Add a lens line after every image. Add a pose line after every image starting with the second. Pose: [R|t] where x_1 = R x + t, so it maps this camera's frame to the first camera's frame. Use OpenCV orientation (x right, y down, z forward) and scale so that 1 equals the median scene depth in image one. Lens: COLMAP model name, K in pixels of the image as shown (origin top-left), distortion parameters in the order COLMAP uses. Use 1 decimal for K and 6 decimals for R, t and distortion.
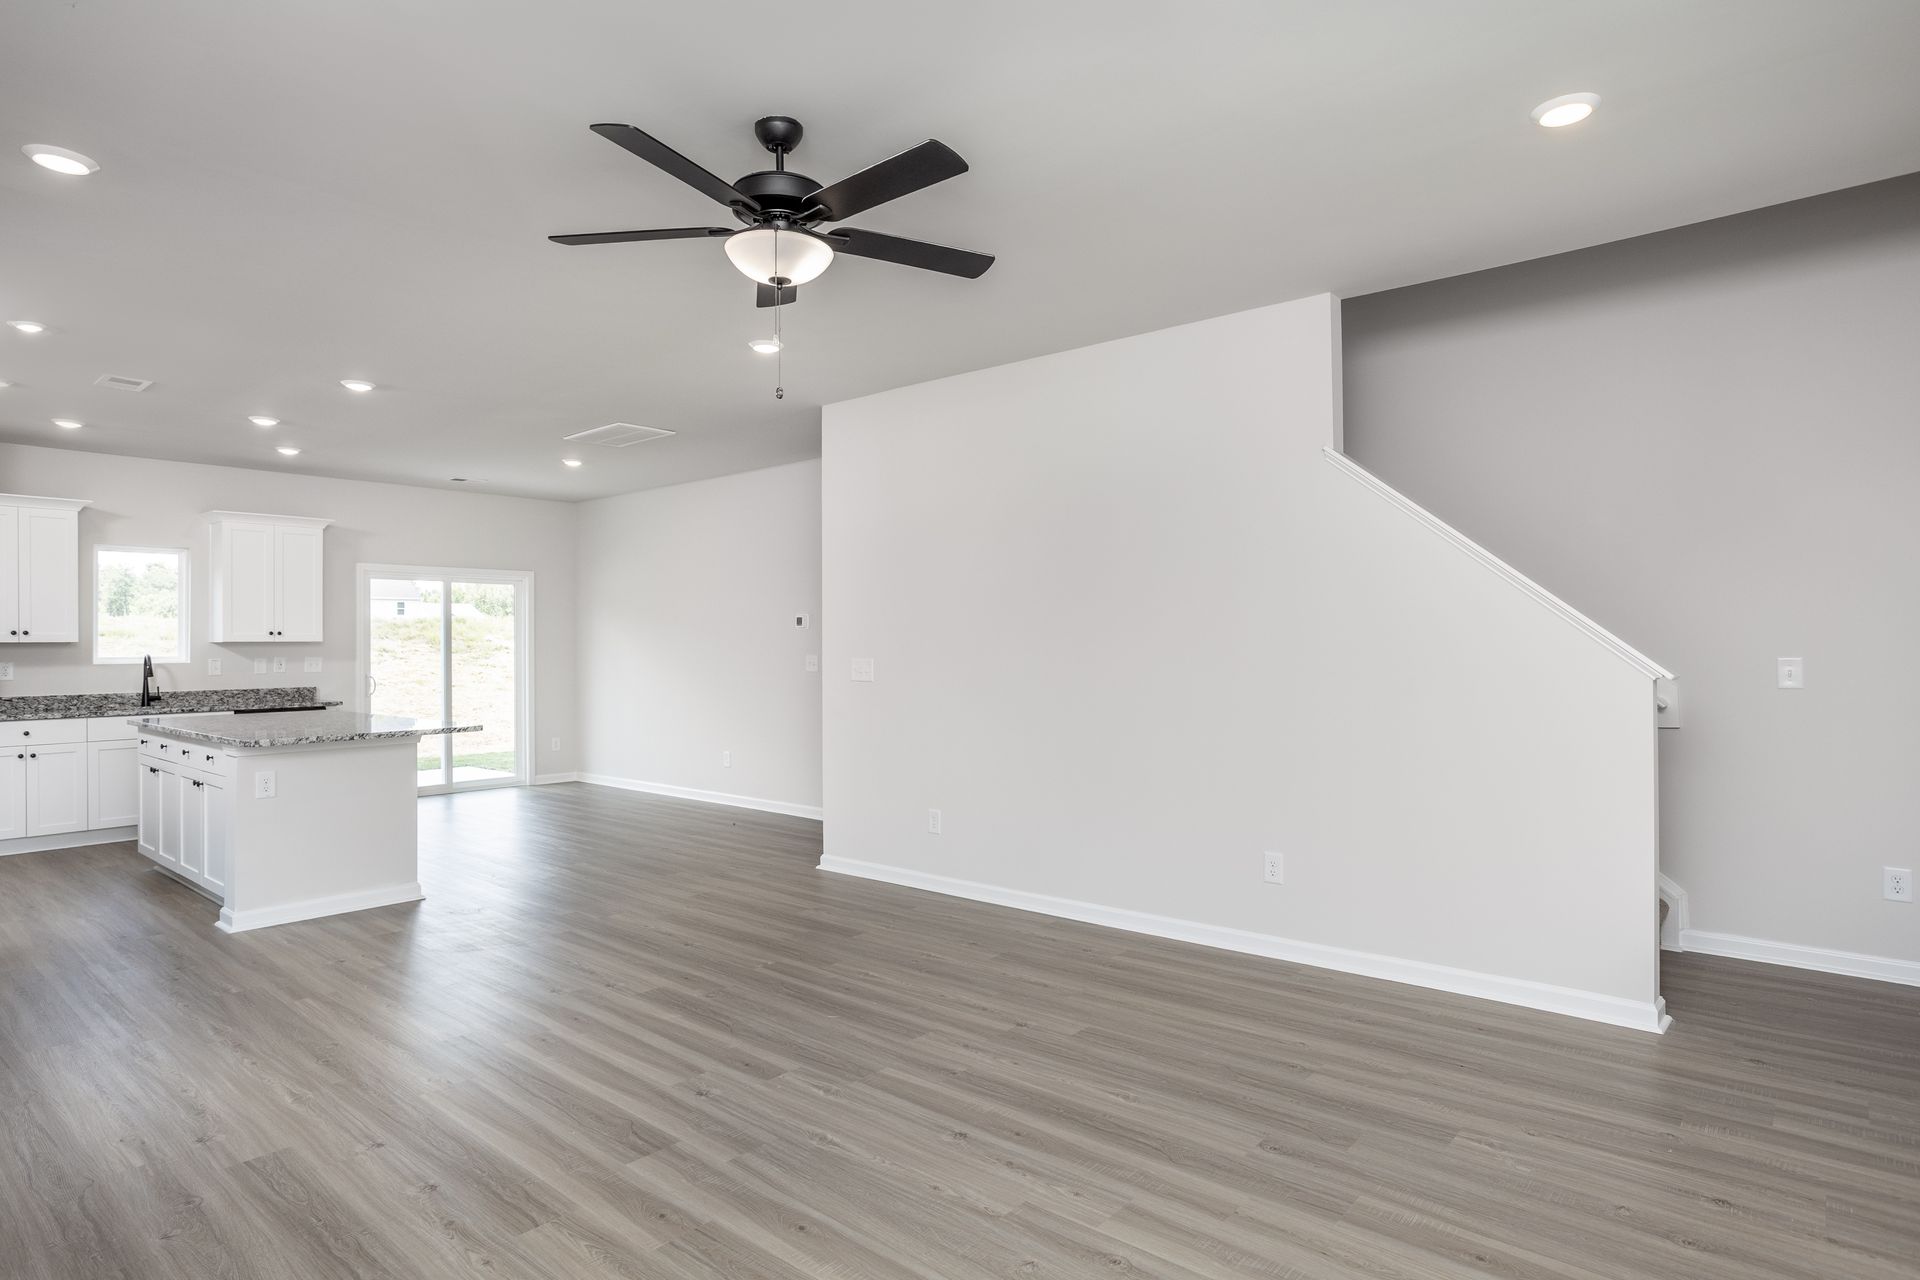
lens RADIAL K [[1046.3, 0, 960.0], [0, 1046.3, 640.0], [0, 0, 1]] dist [-0.046466, 0.038019]
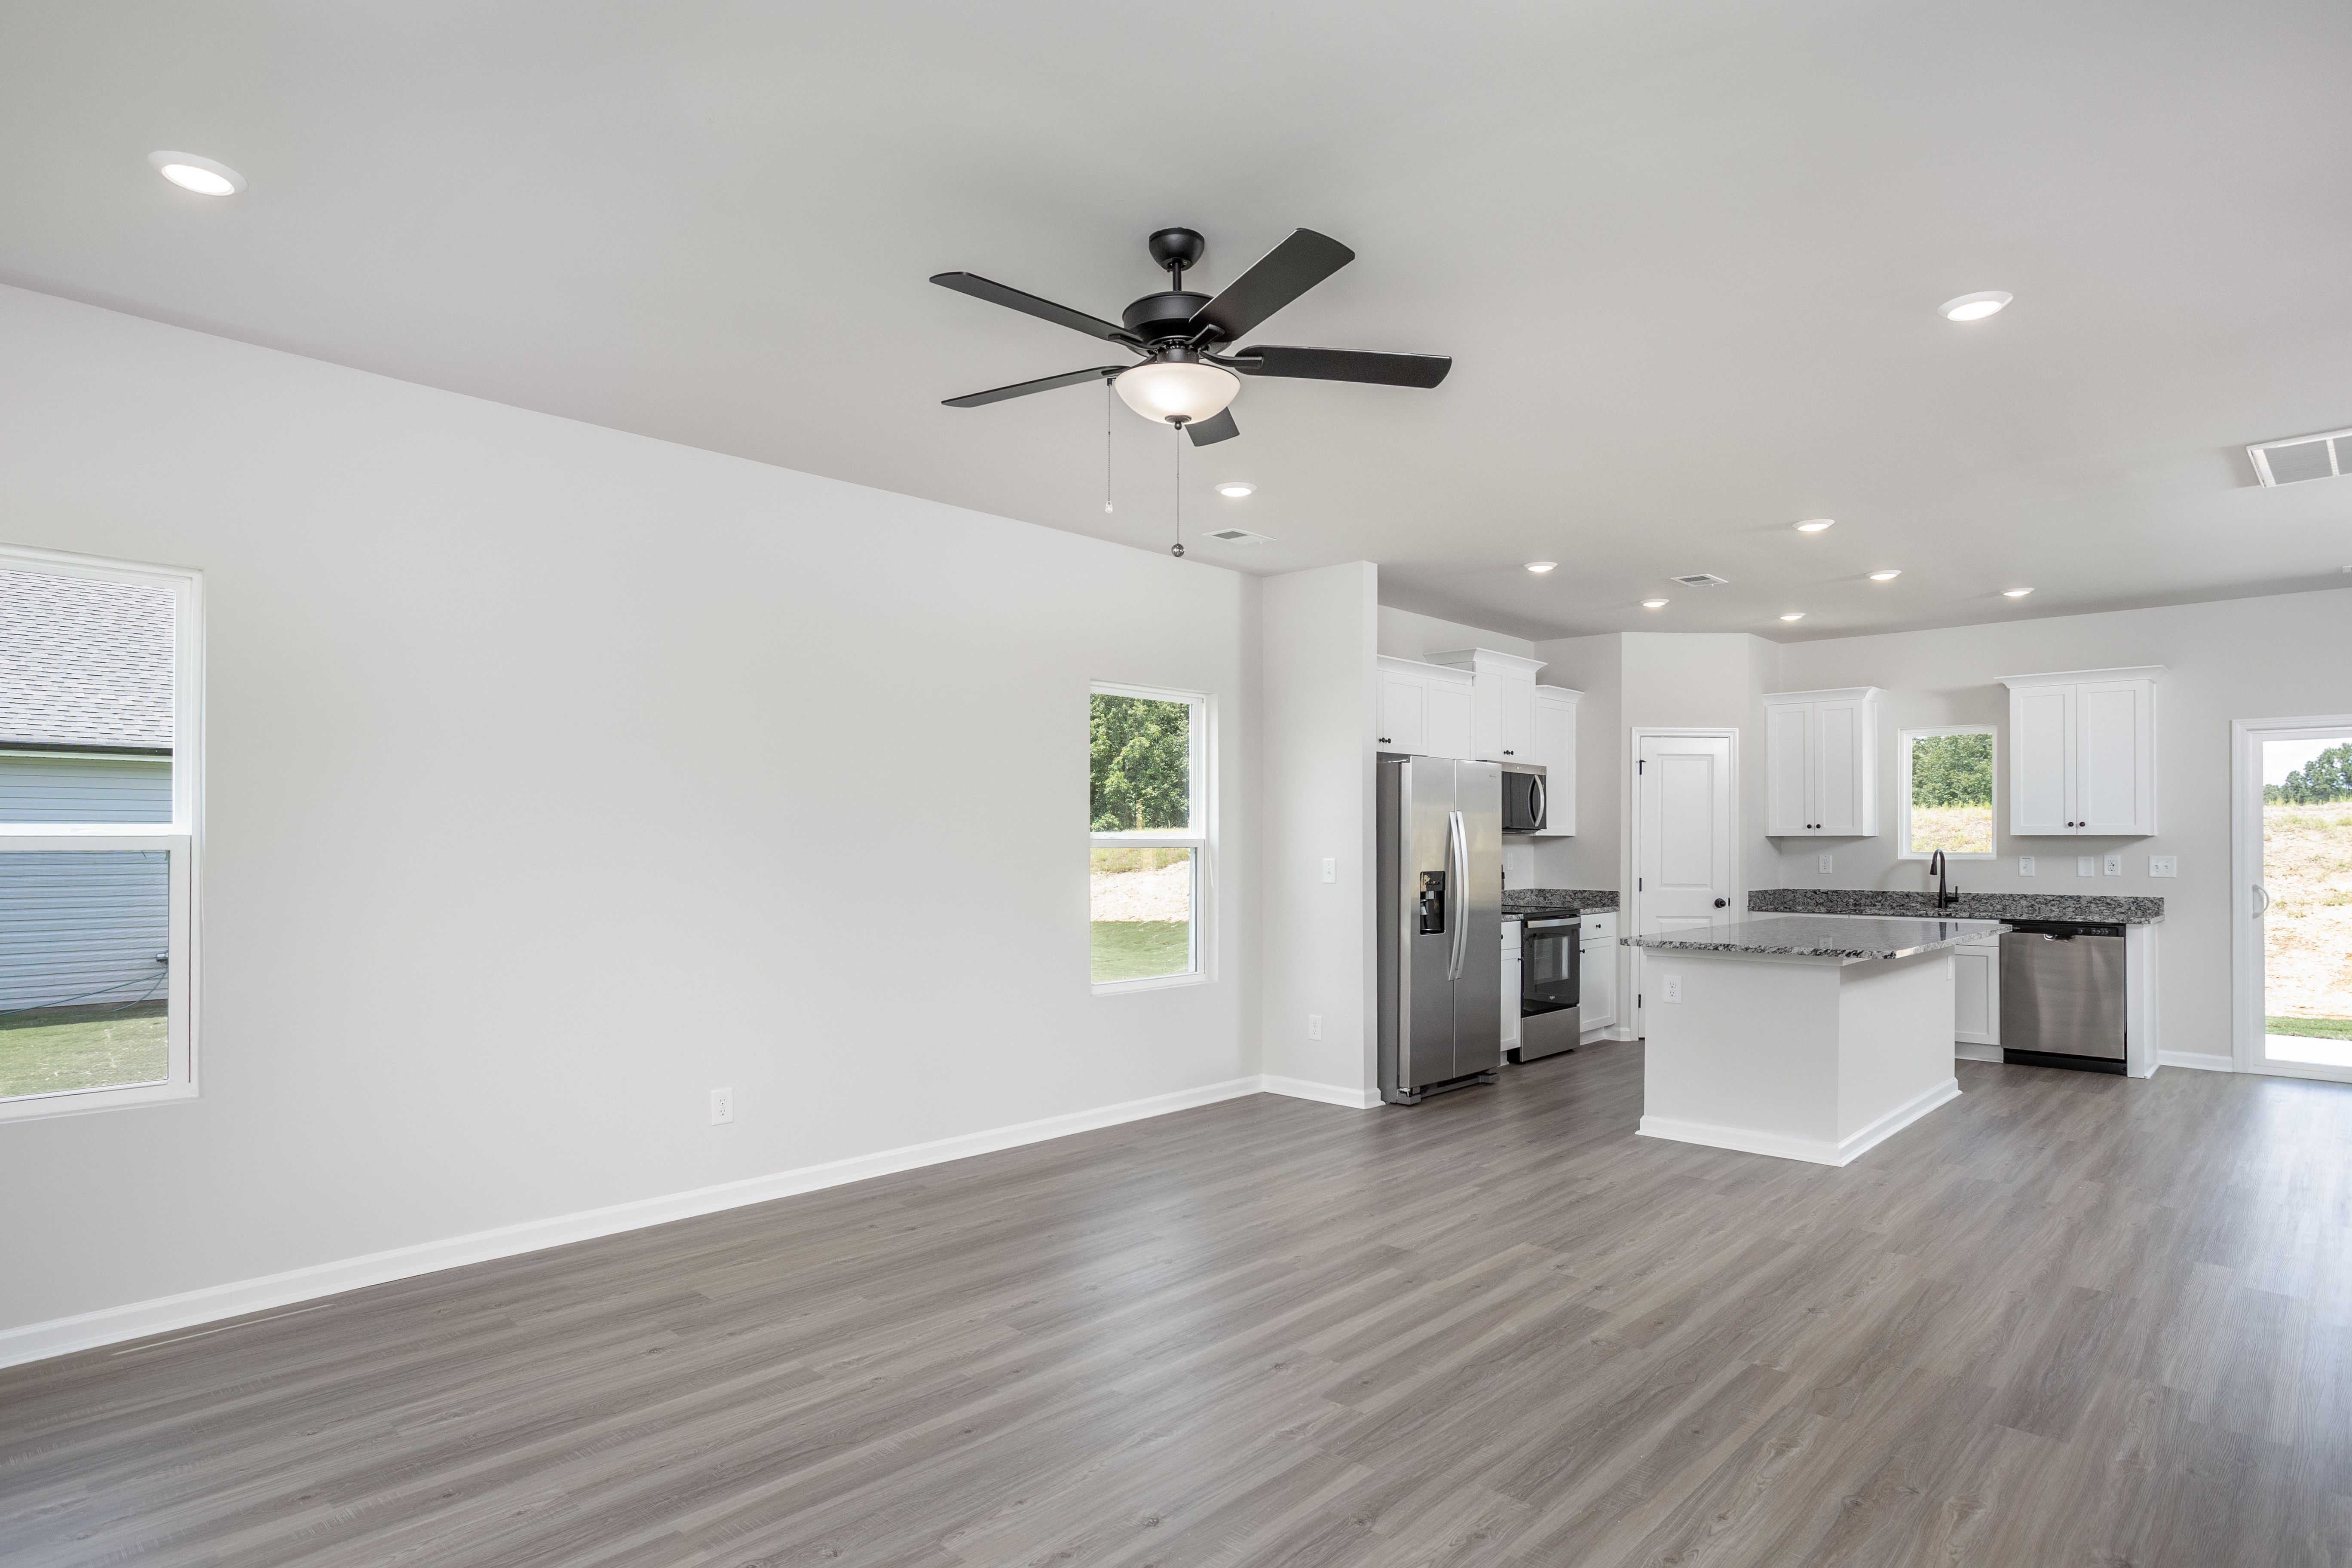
lens RADIAL K [[1284.5, 0, 1184.8], [0, 1284.5, 832.5], [0, 0, 1]] dist [-0.045946, 0.036795]
pose [[-0.054967, -0.001724, -0.998487, 0.361391], [0.003644, 0.999992, -0.001927, -0.000966], [0.998482, -0.003744, -0.054960, 0.438404]]
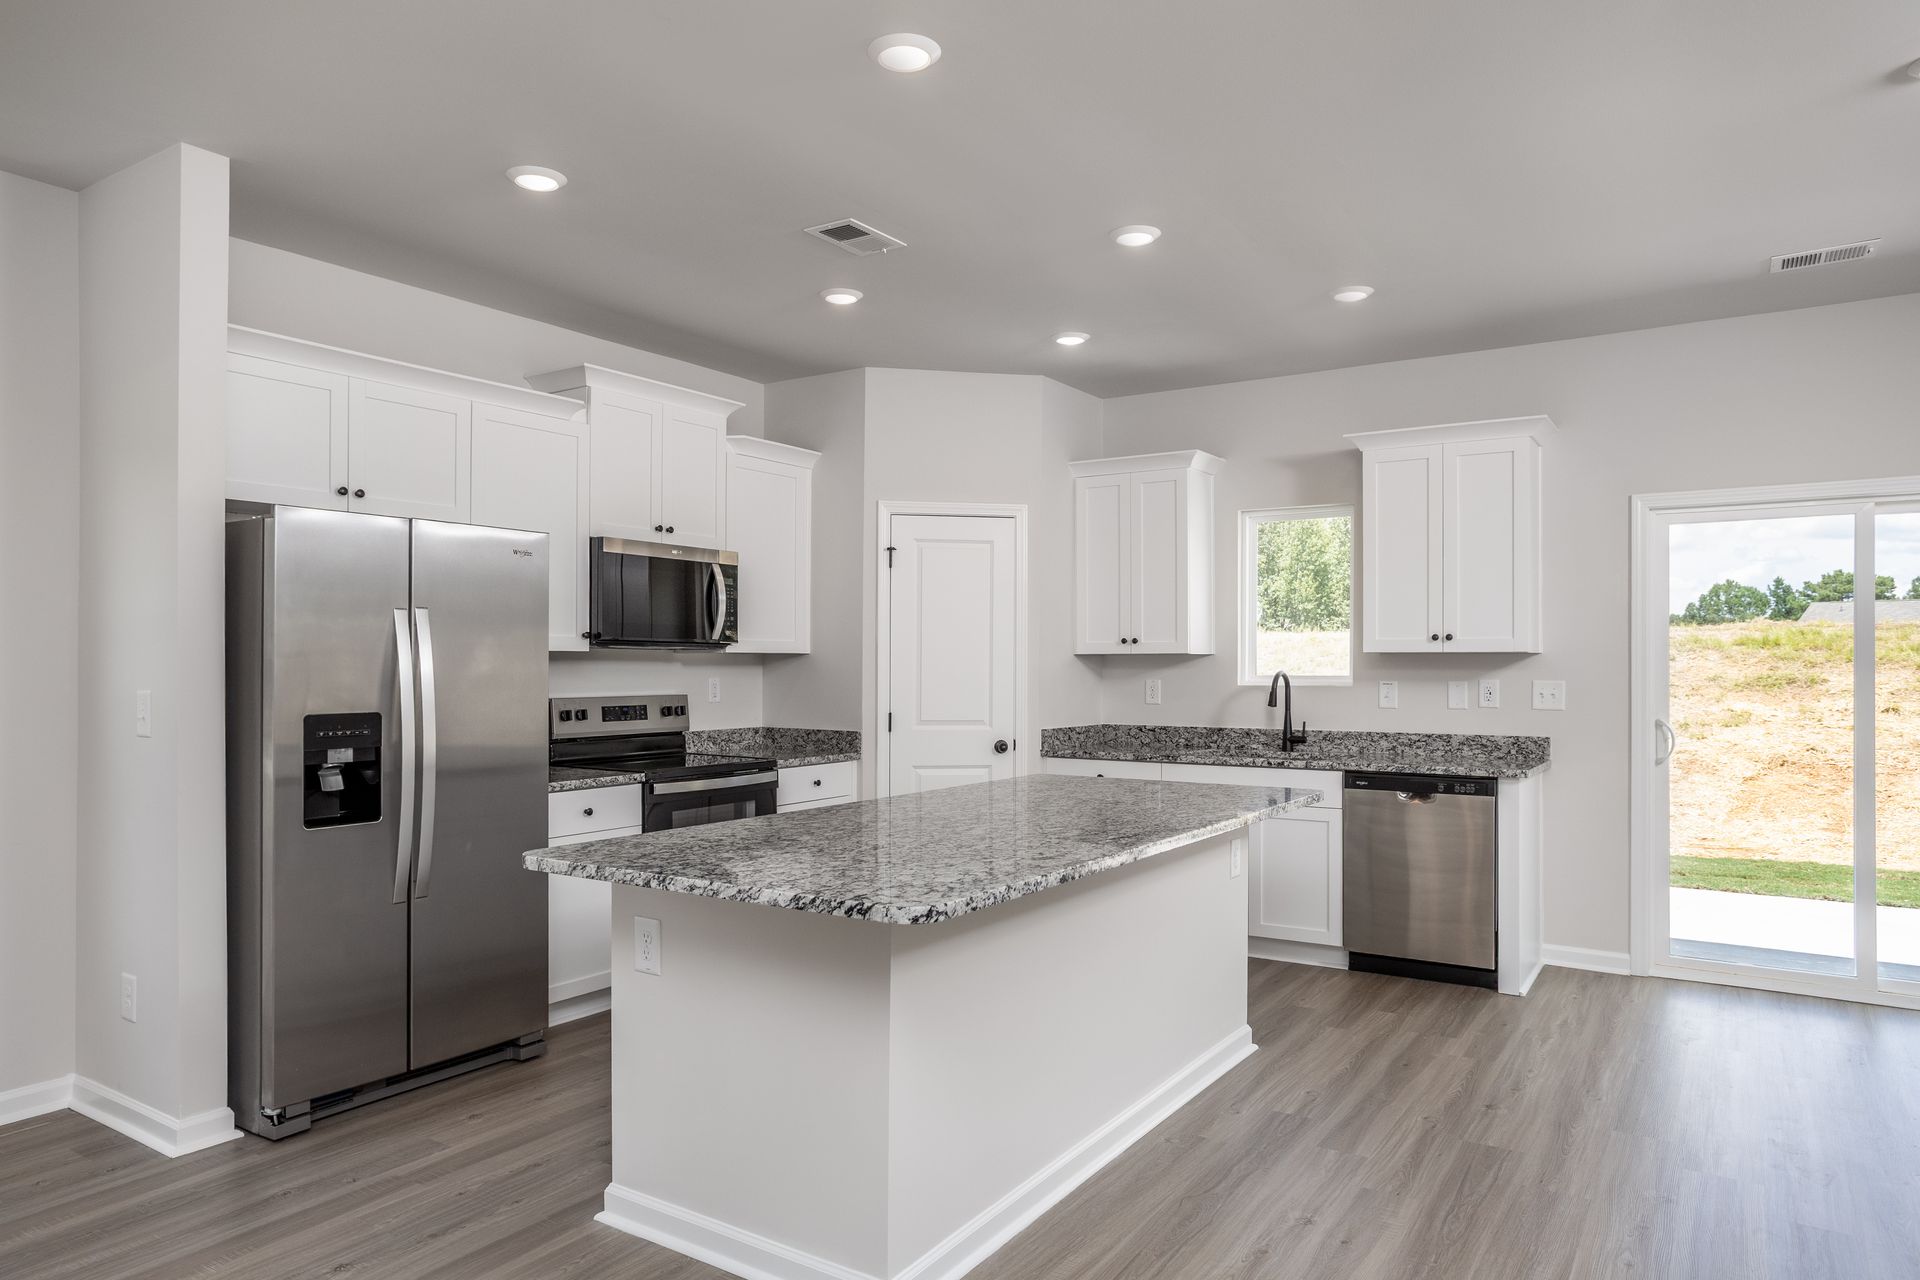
lens RADIAL K [[1165.8, 0, 983.9], [0, 1165.8, 661.9], [0, 0, 1]] dist [-0.049205, 0.055622]
pose [[0.114322, 0.004945, -0.993431, -0.080405], [0.003770, 0.999978, 0.005411, 0.002986], [0.993437, -0.004364, 0.114301, 0.774761]]
